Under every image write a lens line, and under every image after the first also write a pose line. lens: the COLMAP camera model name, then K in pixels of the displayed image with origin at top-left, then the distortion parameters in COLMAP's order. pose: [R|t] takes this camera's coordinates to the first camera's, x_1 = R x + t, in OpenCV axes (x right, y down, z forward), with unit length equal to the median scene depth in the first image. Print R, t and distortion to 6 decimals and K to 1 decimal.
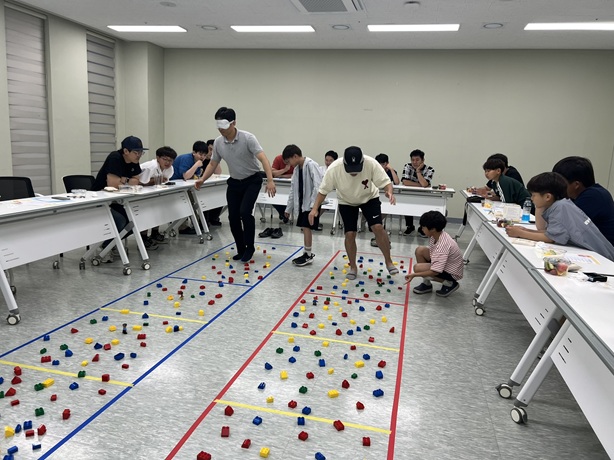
lens RADIAL K [[463.2, 0, 307.0], [0, 463.2, 230.0], [0, 0, 1]] dist [0.076461, -0.076467]
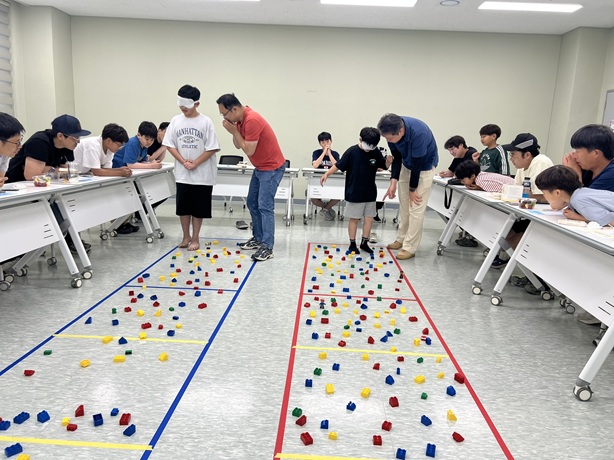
lens RADIAL K [[463.2, 0, 307.0], [0, 463.2, 230.0], [0, 0, 1]] dist [0.076461, -0.076467]
pose [[0.979275, -0.045098, 0.197448, -0.166819], [0.040945, 0.998847, 0.025070, -0.005009], [-0.198351, -0.016466, 0.979993, 0.160825]]
